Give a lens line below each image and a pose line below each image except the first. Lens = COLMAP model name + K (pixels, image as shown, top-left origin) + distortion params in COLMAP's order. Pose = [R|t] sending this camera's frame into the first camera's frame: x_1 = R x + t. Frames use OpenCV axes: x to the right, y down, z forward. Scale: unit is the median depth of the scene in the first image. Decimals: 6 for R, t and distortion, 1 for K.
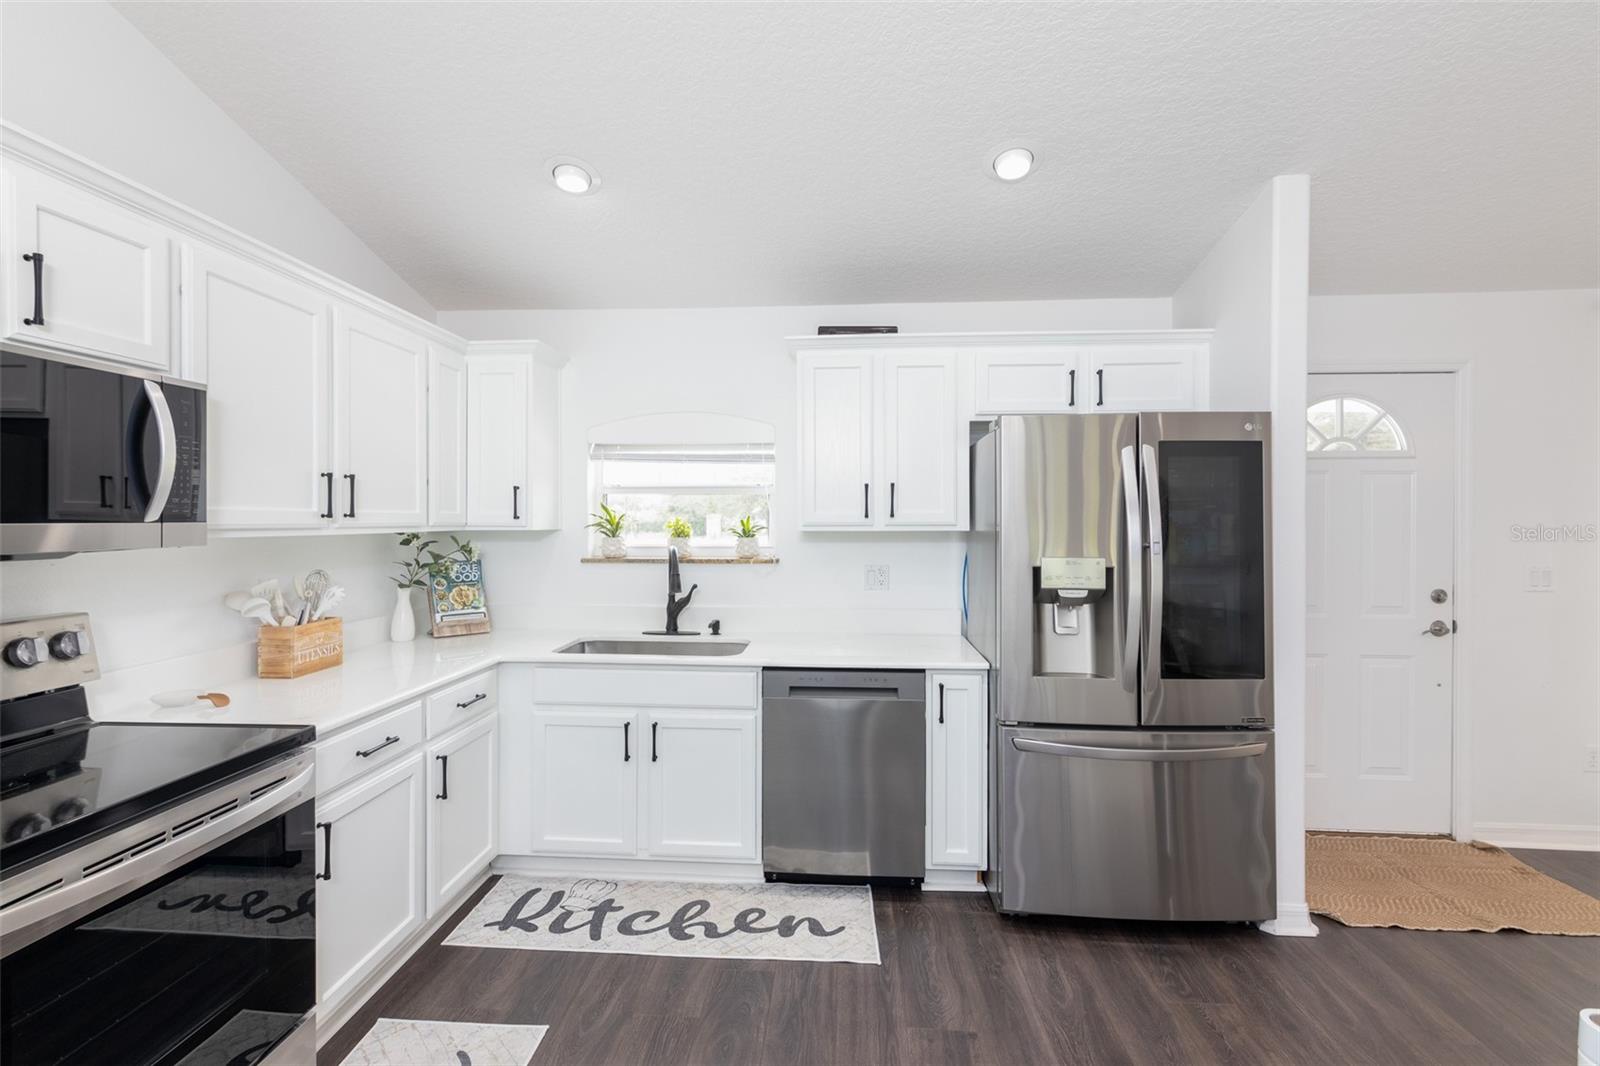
lens RADIAL K [[717.6, 0, 796.5], [0, 717.6, 525.1], [0, 0, 1]] dist [0.000327, -0.000370]
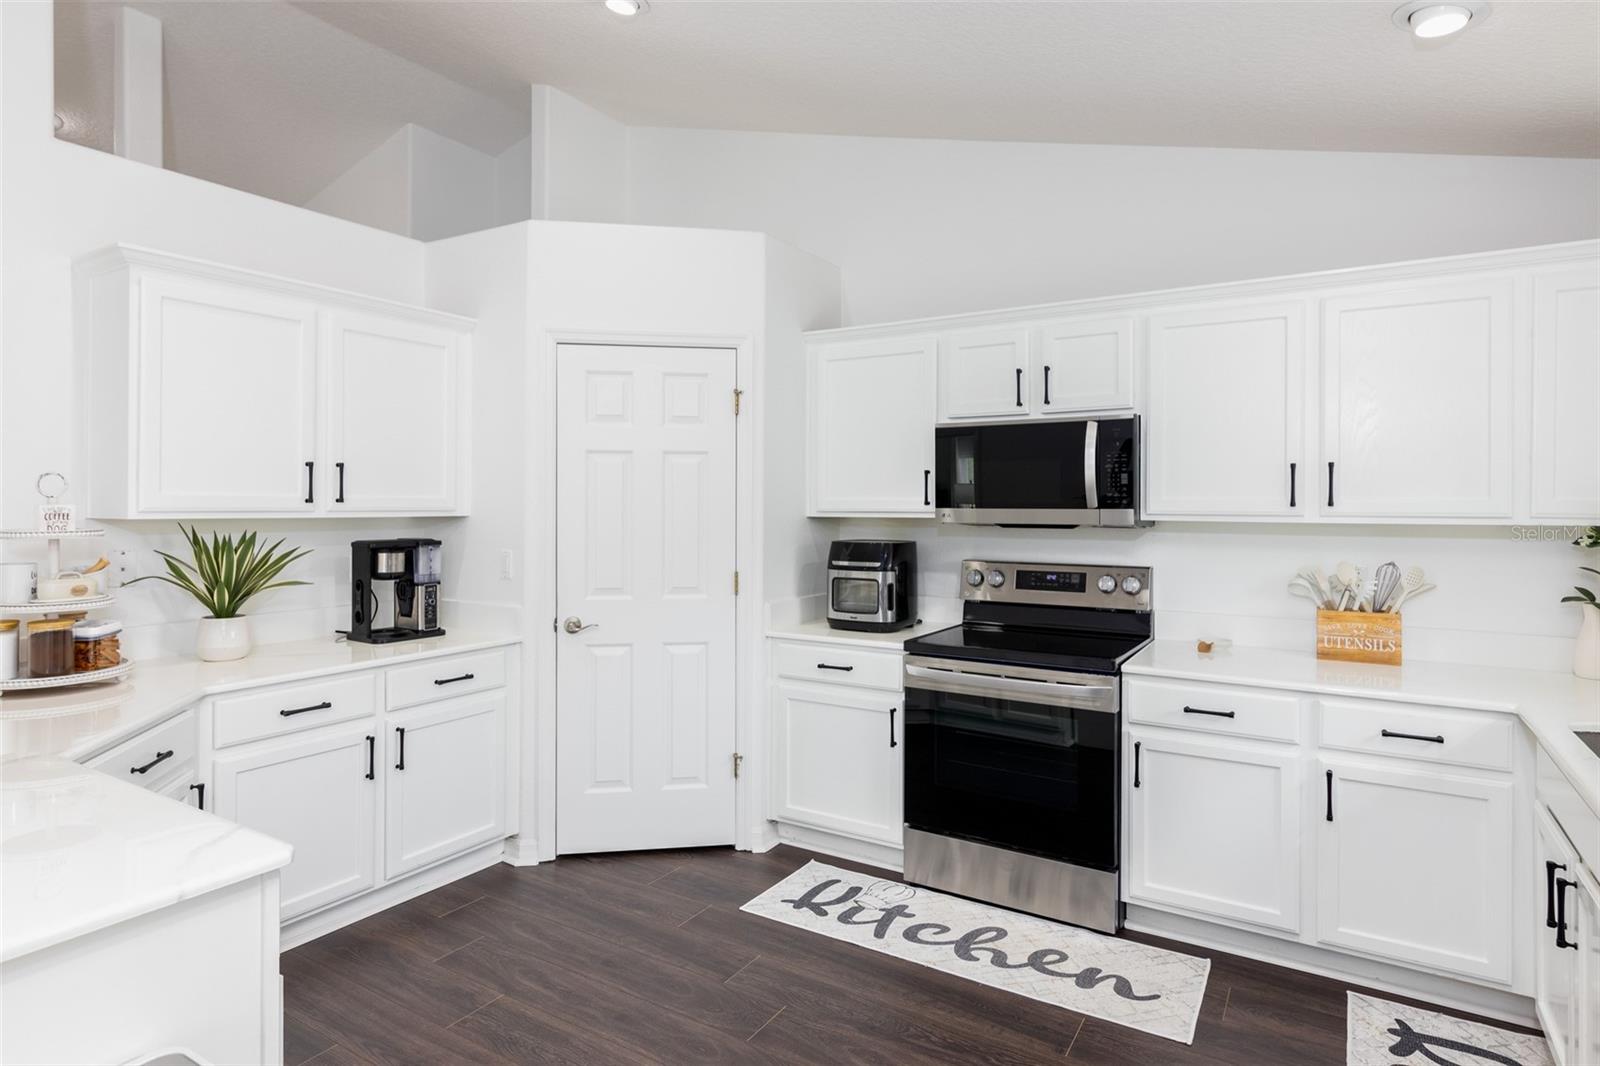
lens RADIAL K [[869.8, 0, 798.6], [0, 869.8, 504.7], [0, 0, 1]] dist [-0.000440, -0.000320]
pose [[-0.469253, -0.000332, -0.883064, 0.677261], [-0.009815, 0.999940, 0.004840, -0.009576], [0.883009, 0.010939, -0.469228, 0.800640]]
